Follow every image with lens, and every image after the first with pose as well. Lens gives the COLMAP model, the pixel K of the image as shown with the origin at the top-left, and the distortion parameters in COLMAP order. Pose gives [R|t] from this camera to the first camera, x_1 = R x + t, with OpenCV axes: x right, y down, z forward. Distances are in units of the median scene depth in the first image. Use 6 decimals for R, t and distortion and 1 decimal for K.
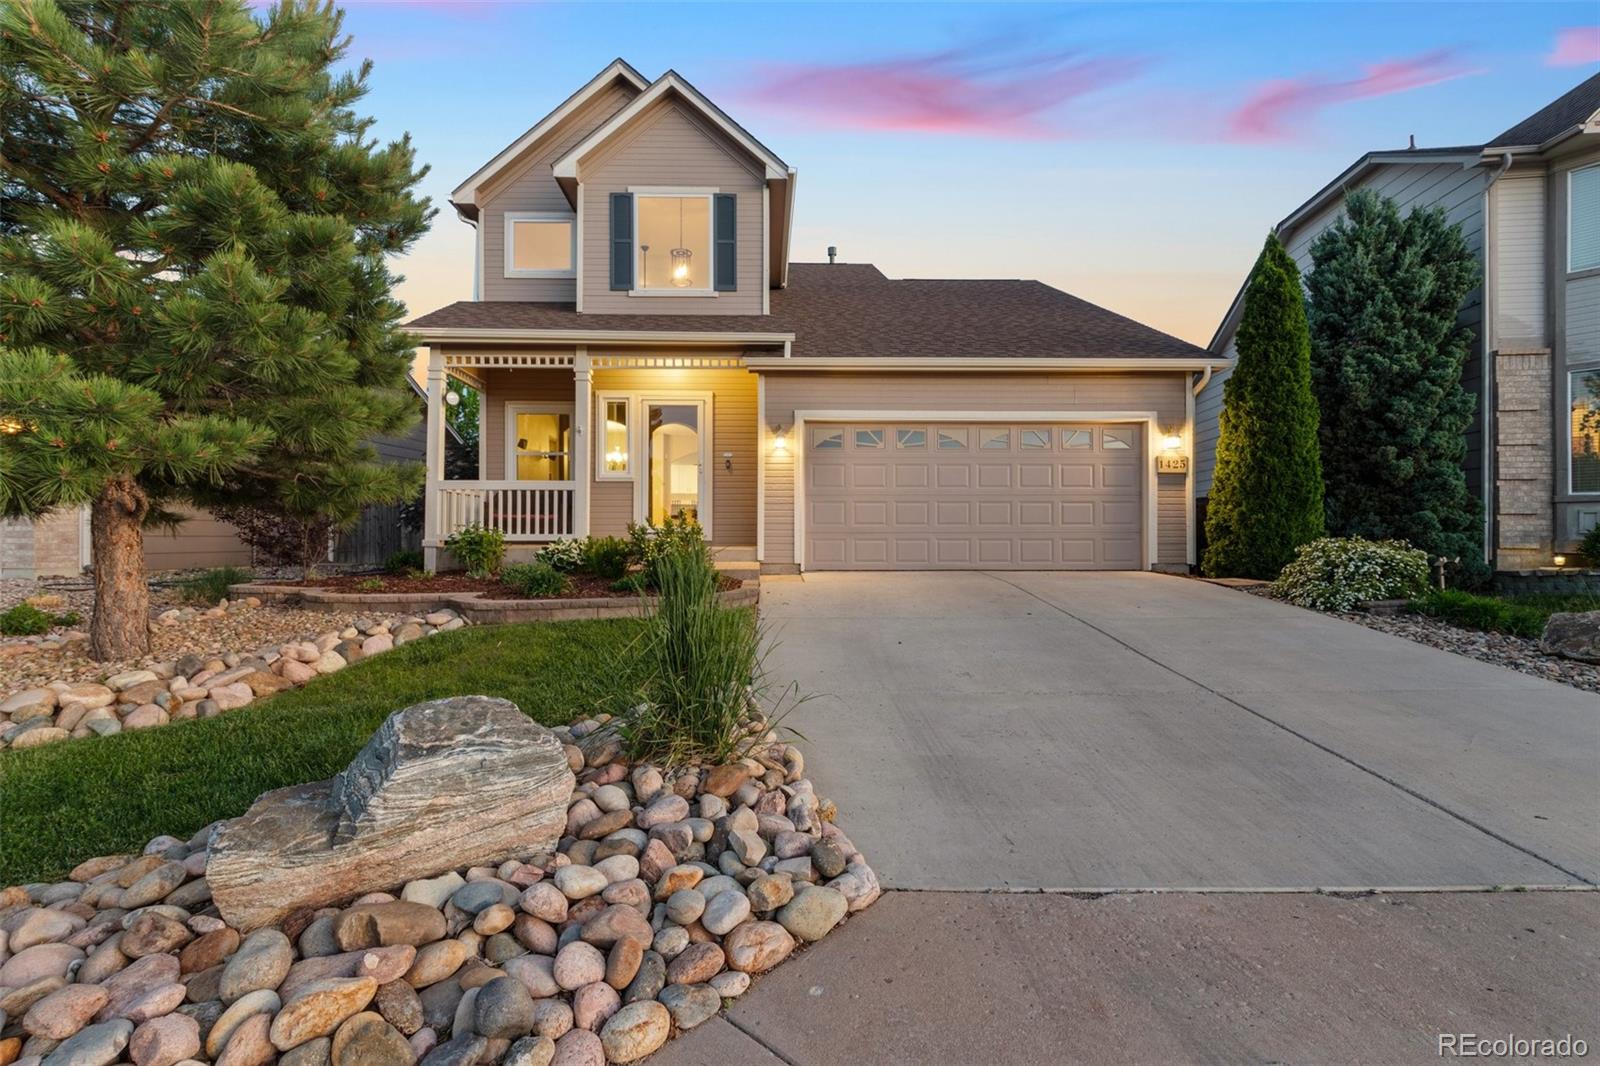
lens RADIAL K [[716.9, 0, 799.8], [0, 716.9, 537.9], [0, 0, 1]] dist [-0.000548, -0.001101]
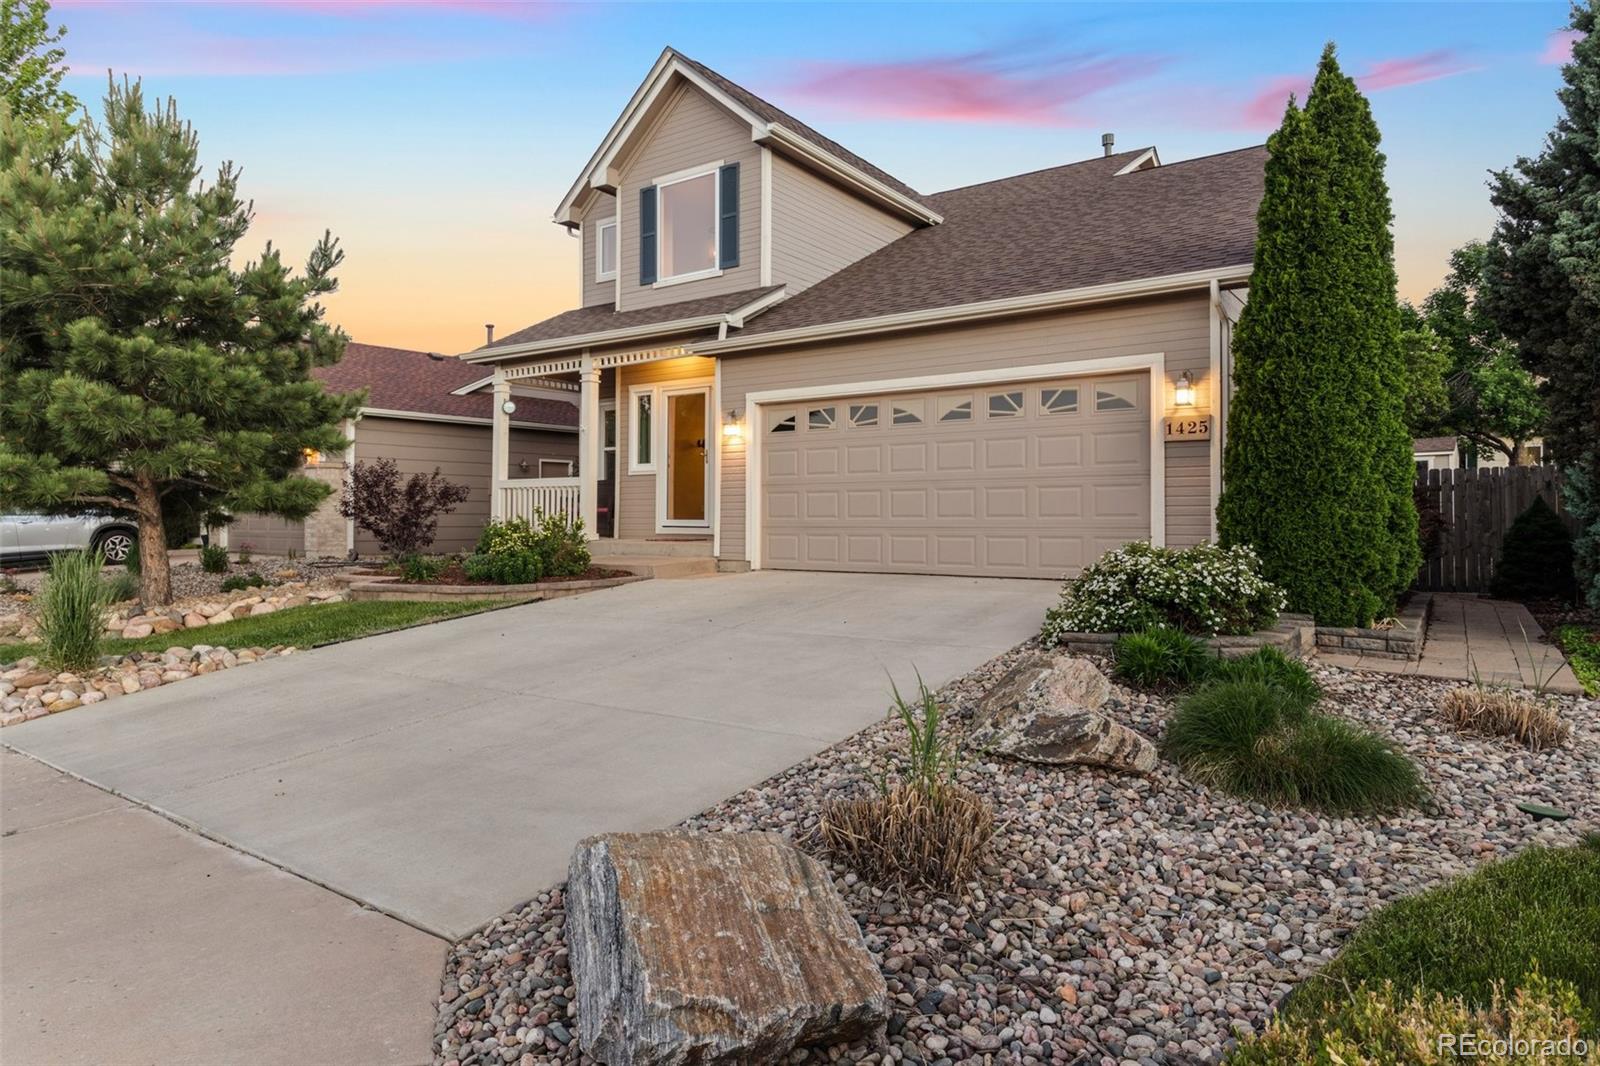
lens RADIAL K [[981.1, 0, 798.7], [0, 981.1, 526.1], [0, 0, 1]] dist [-0.006682, -0.000088]
pose [[0.795811, 0.002775, -0.605538, 0.784848], [-0.006451, 0.999972, -0.003896, -0.004025], [0.605510, 0.007007, 0.795807, 0.042917]]
